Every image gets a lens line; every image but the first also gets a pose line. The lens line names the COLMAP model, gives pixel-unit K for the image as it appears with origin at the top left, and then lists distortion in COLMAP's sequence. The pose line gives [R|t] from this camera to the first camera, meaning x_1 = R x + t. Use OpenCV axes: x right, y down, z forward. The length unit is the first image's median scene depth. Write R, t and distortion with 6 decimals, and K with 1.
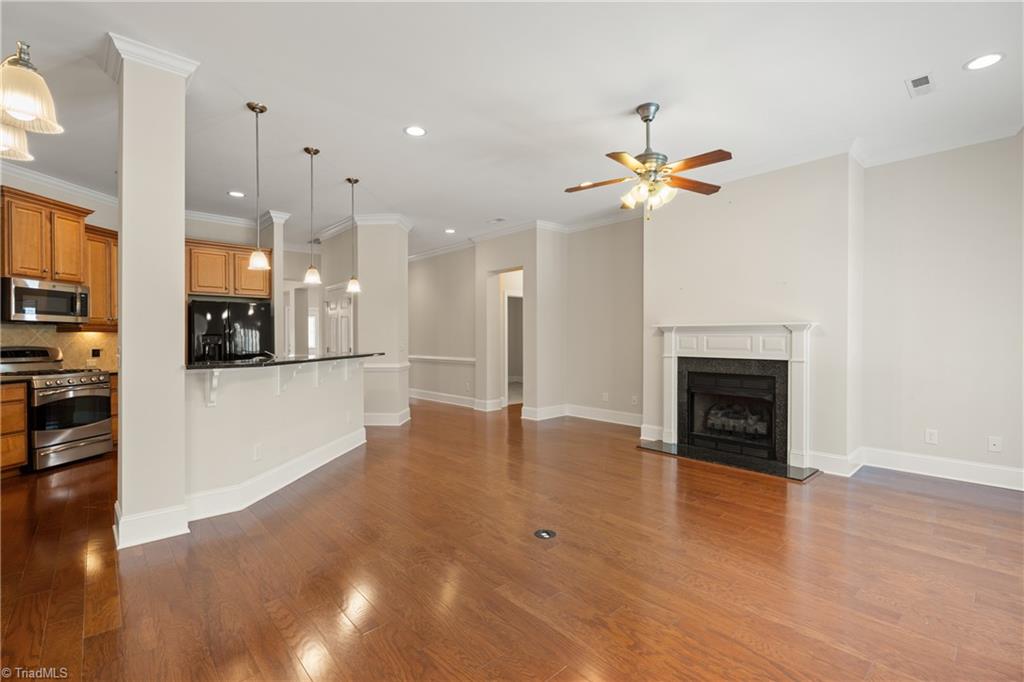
lens RADIAL K [[459.5, 0, 506.8], [0, 459.5, 339.6], [0, 0, 1]] dist [0.000236, -0.000255]
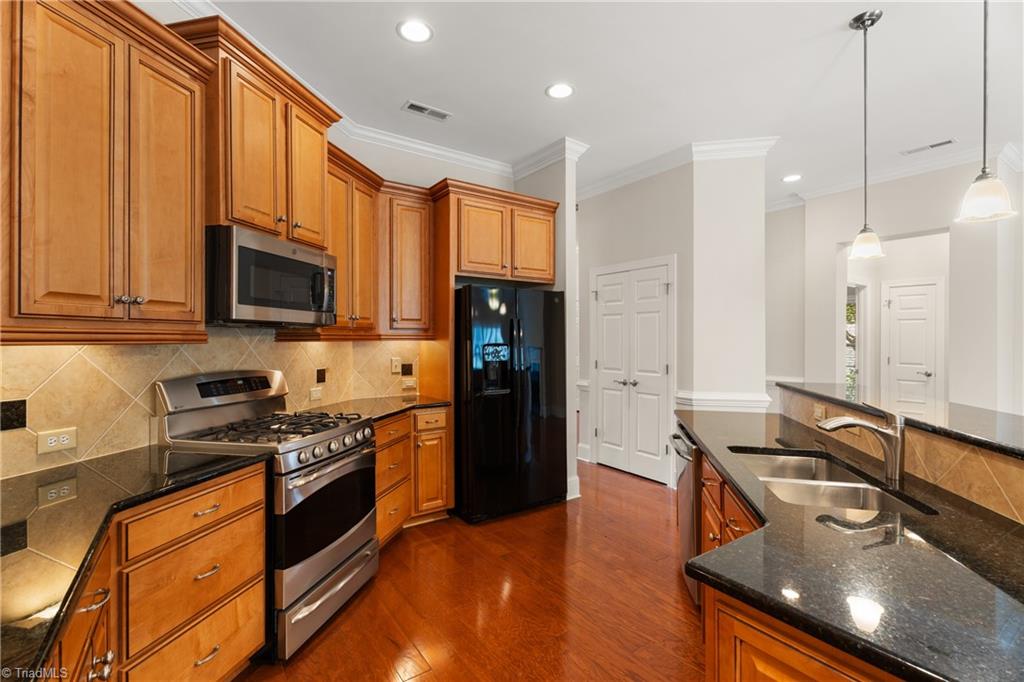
lens RADIAL K [[454.7, 0, 514.5], [0, 454.7, 337.8], [0, 0, 1]] dist [0.000851, 0.000066]
pose [[0.991491, 0.004844, -0.130087, -0.641203], [-0.004821, 0.999988, 0.000498, -0.022959], [0.130088, 0.000134, 0.991502, 0.510794]]
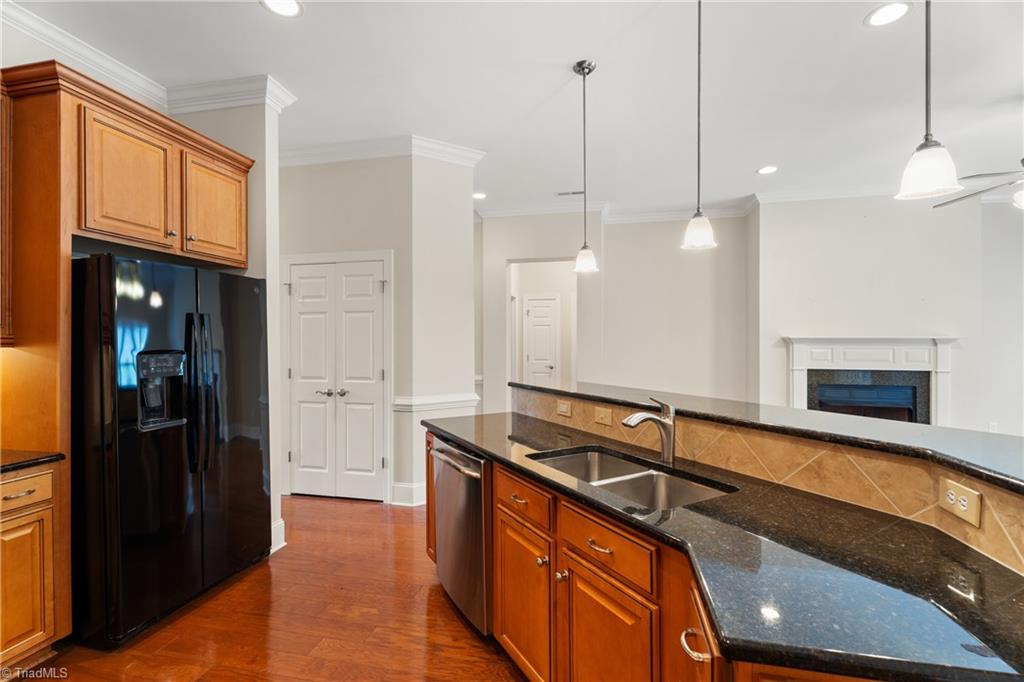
lens RADIAL K [[451.1, 0, 510.1], [0, 451.1, 339.2], [0, 0, 1]] dist [0.001037, -0.000303]
pose [[0.819900, 0.002768, 0.572500, -0.731420], [-0.000153, 0.999989, -0.004615, -0.022531], [-0.572507, 0.003696, 0.819892, 0.633550]]
